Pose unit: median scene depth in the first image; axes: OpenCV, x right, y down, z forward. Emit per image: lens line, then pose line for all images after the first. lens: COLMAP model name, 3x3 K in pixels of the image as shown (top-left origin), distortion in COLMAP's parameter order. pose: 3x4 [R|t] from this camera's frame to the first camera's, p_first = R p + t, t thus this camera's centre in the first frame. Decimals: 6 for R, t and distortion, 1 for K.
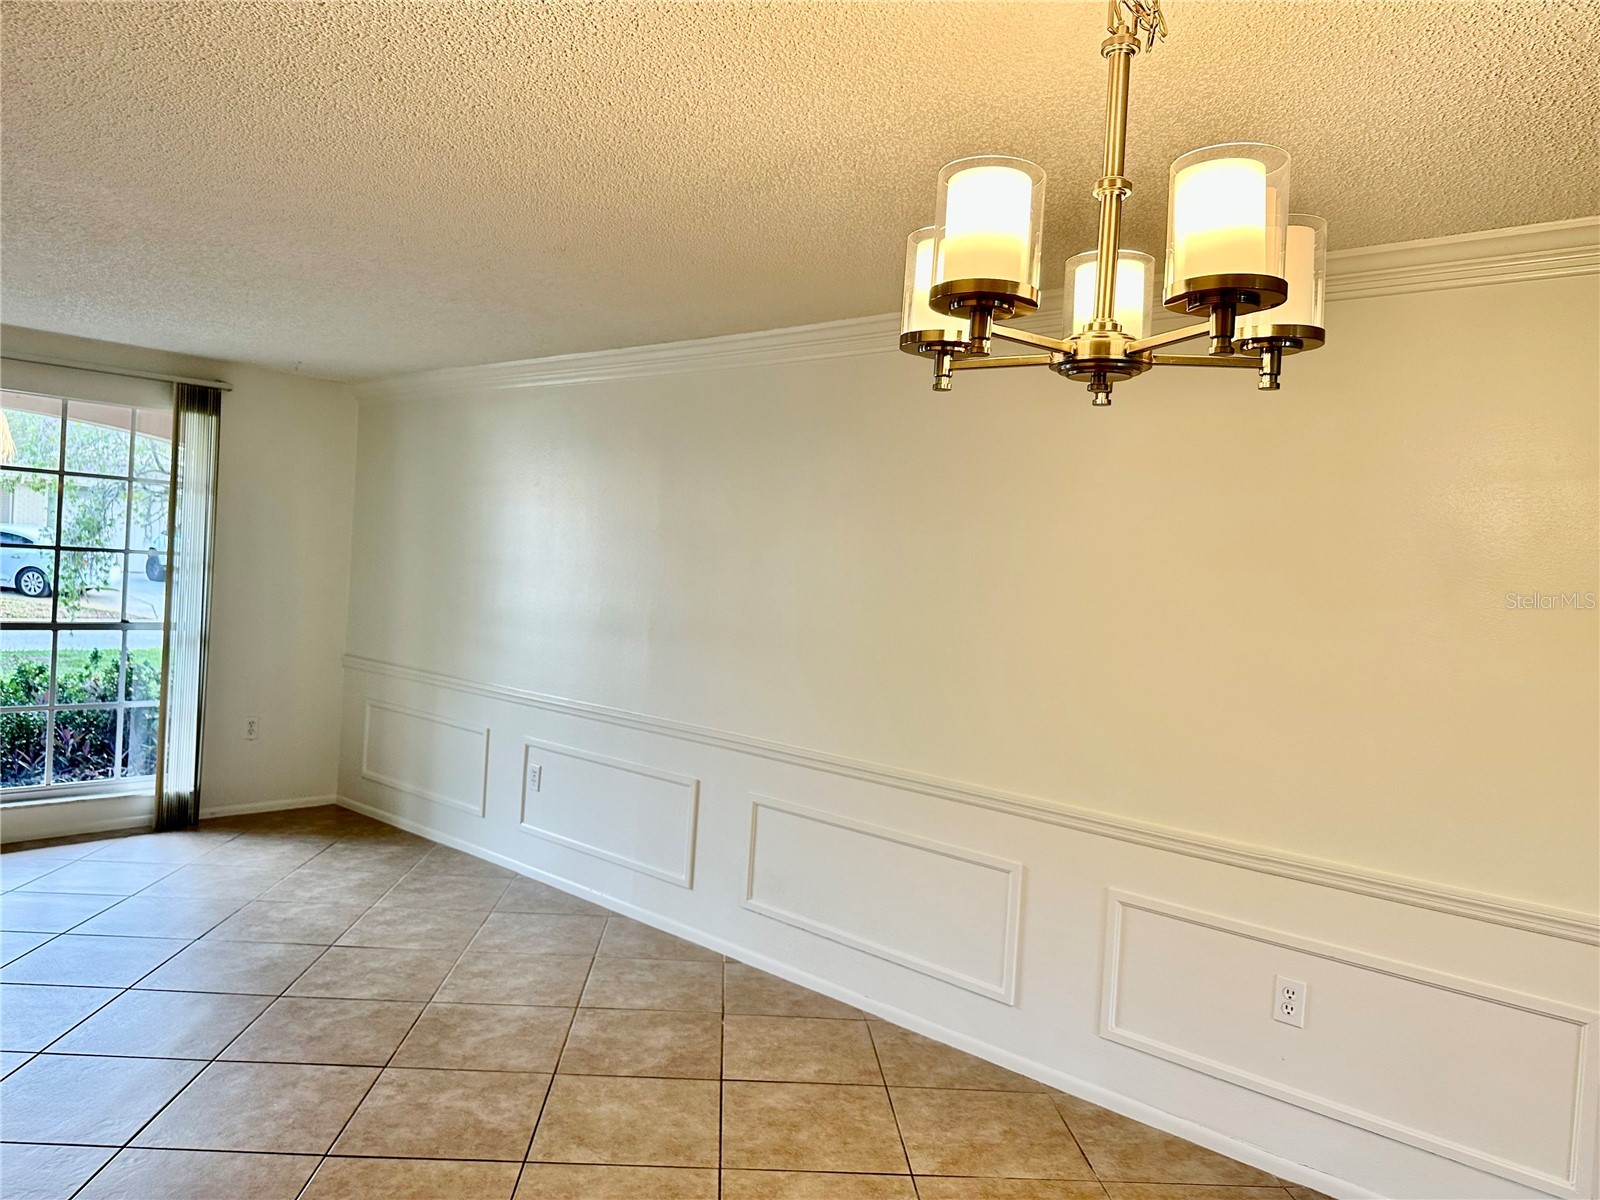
lens RADIAL K [[1129.0, 0, 794.7], [0, 1129.0, 590.1], [0, 0, 1]] dist [0.061118, -0.154097]
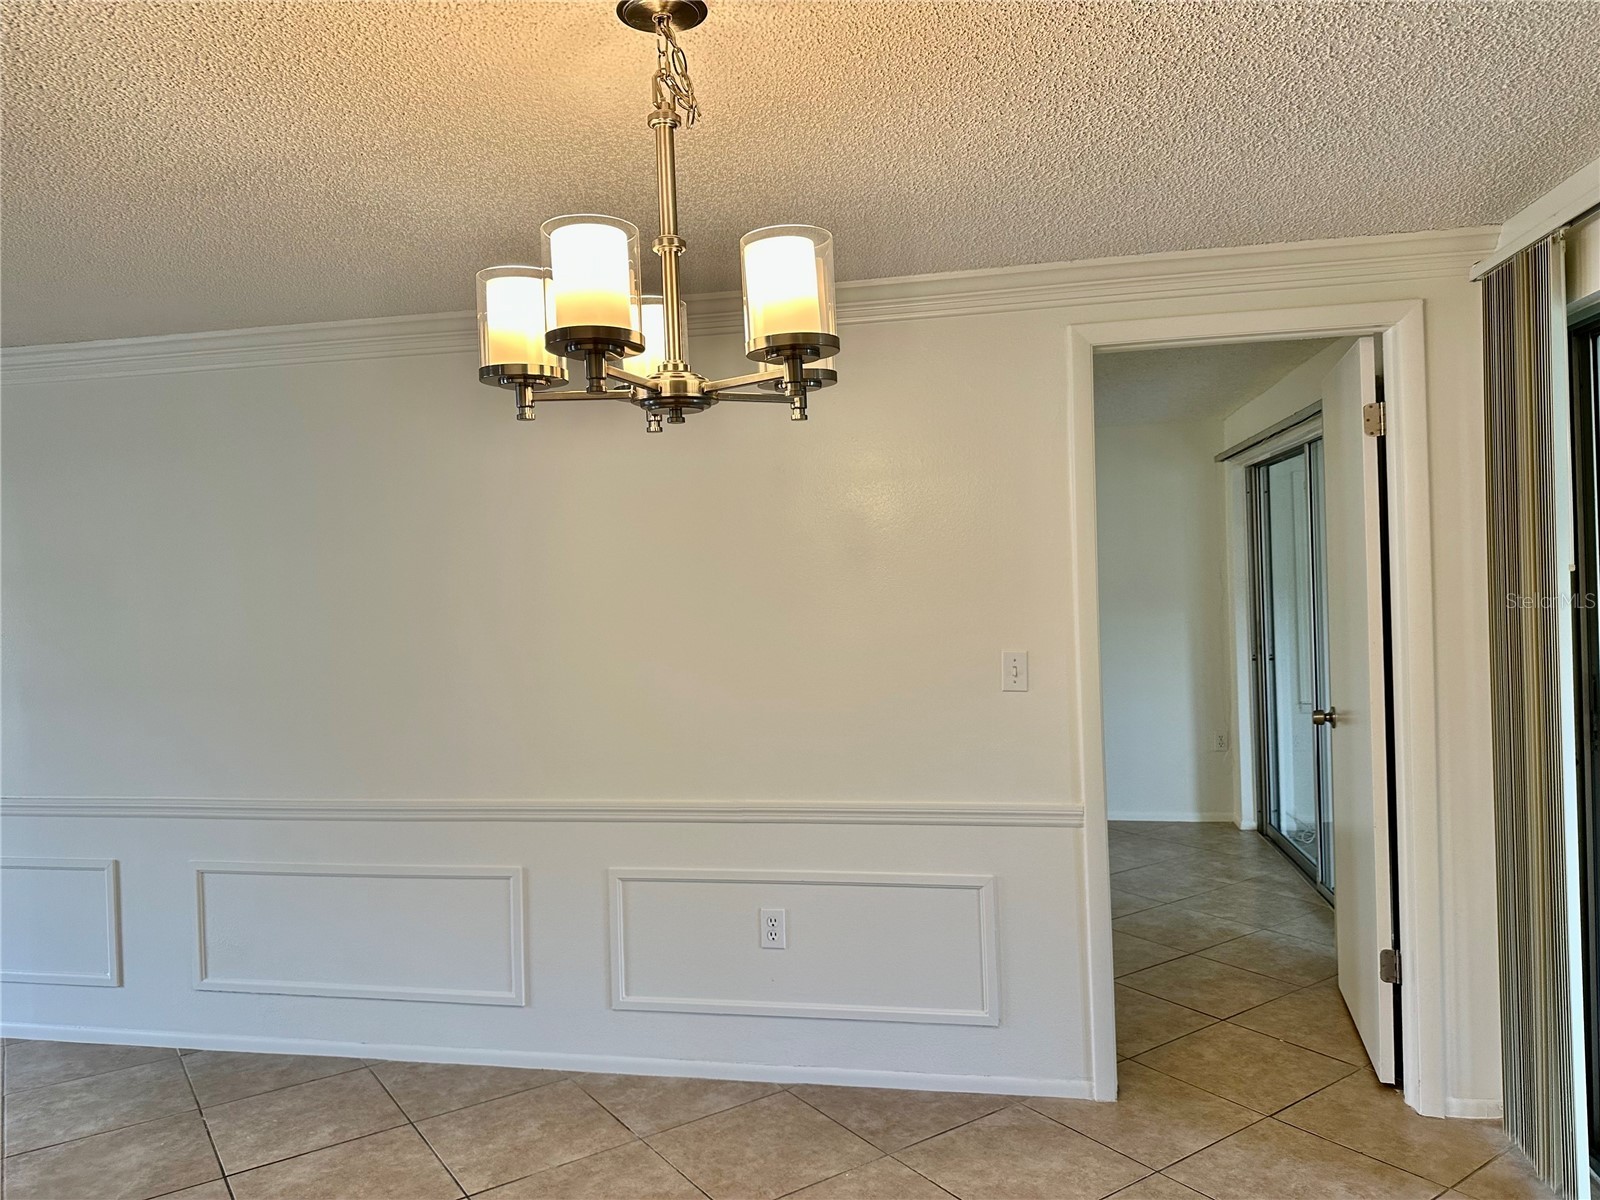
lens RADIAL K [[1122.6, 0, 801.8], [0, 1122.6, 599.2], [0, 0, 1]] dist [0.076371, -0.082336]
pose [[0.848156, -0.091851, 0.521723, -0.103749], [0.090126, 0.995515, 0.028748, -0.007868], [-0.522024, 0.022638, 0.852630, -0.017392]]
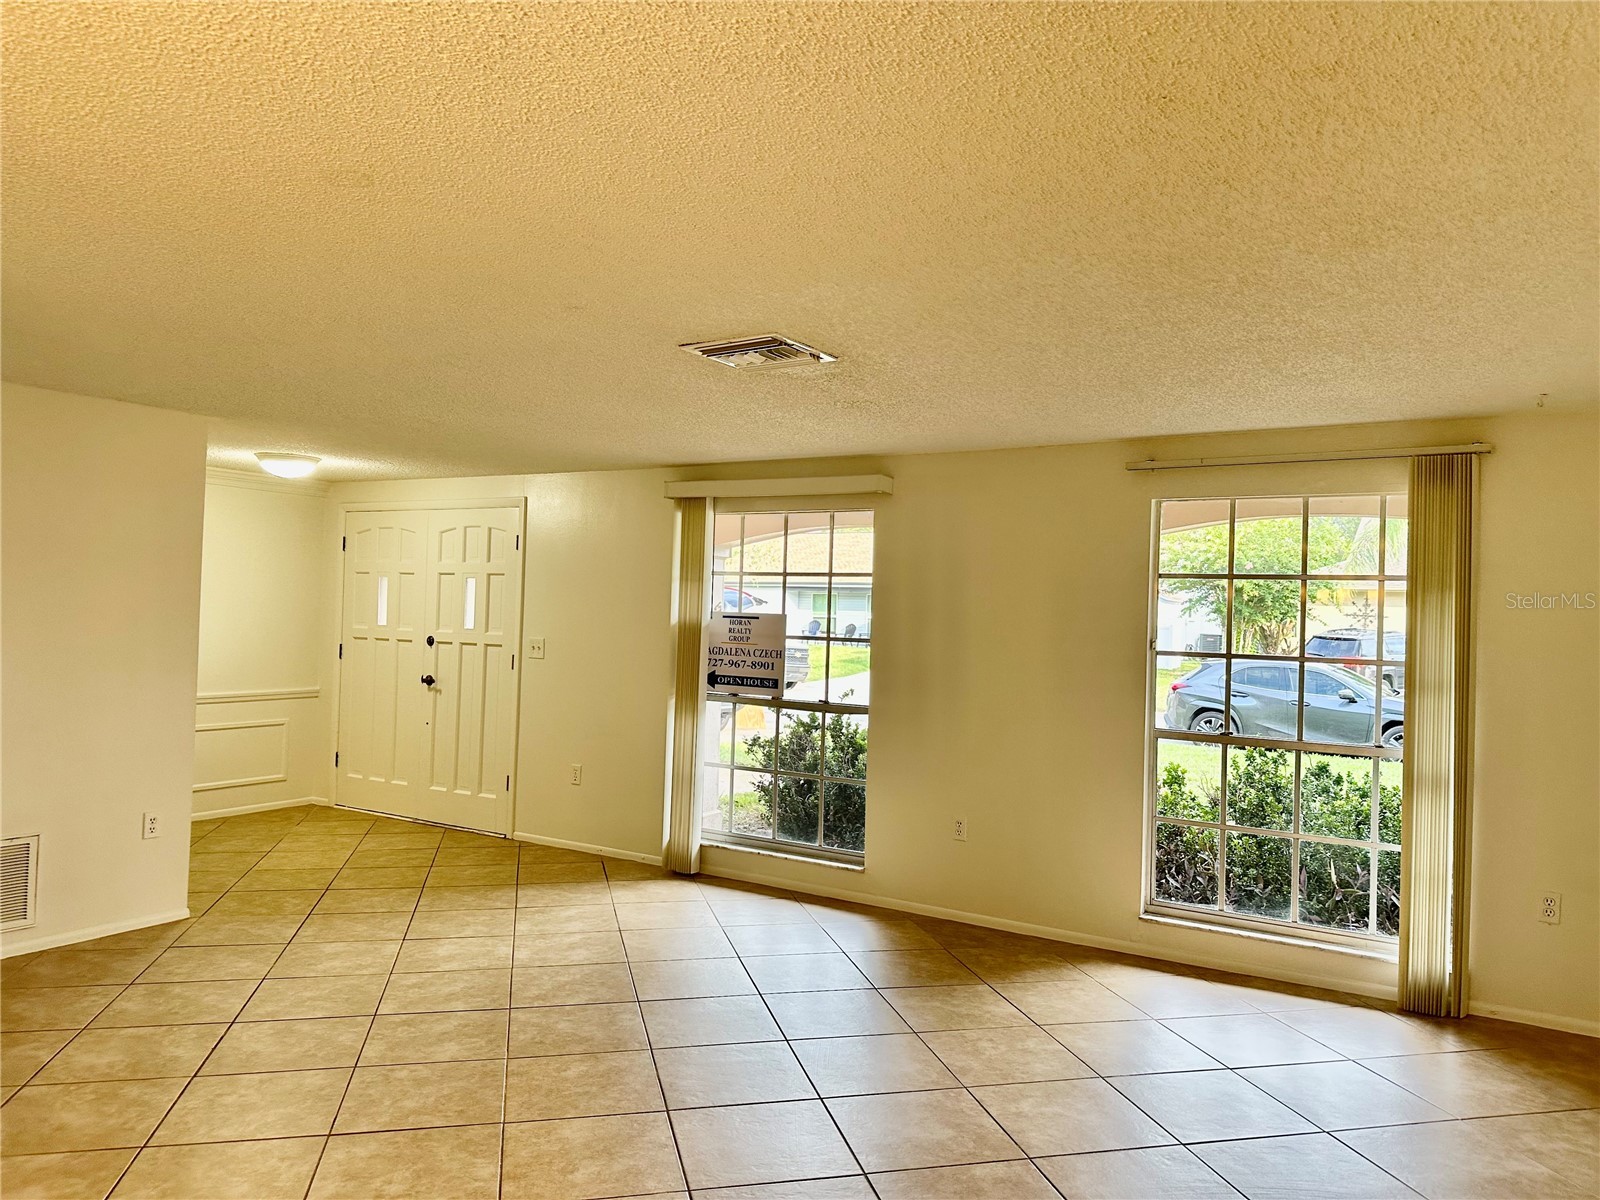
lens RADIAL K [[1108.2, 0, 786.8], [0, 1108.2, 594.1], [0, 0, 1]] dist [0.155730, -0.155428]
pose [[0.190634, -0.070708, -0.979111, 0.282027], [-0.038727, 0.996084, -0.079474, -0.000676], [0.980897, 0.053068, 0.187149, 0.684695]]
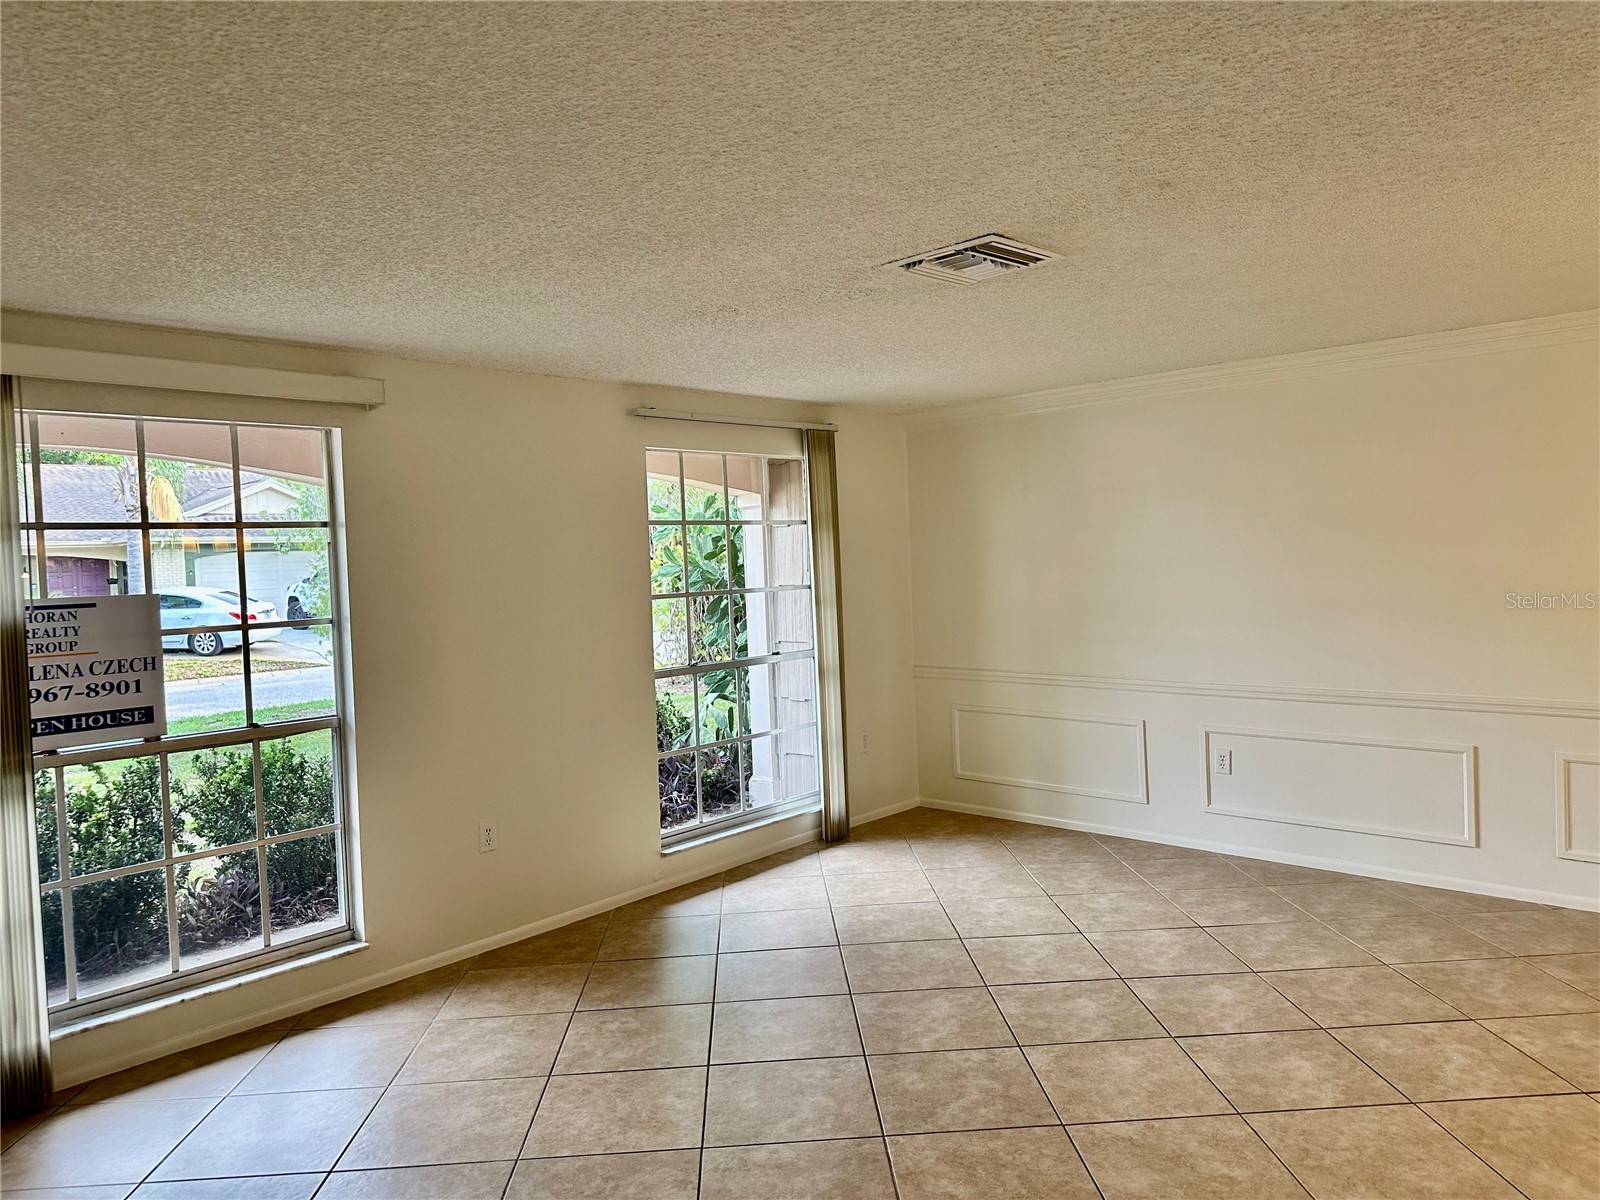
lens RADIAL K [[1122.6, 0, 801.8], [0, 1122.6, 599.2], [0, 0, 1]] dist [0.076371, -0.082336]
pose [[0.995214, -0.097721, 0.000745, -0.935894], [0.097691, 0.995051, 0.018155, -0.069472], [-0.002515, -0.017995, 0.999835, -0.102327]]
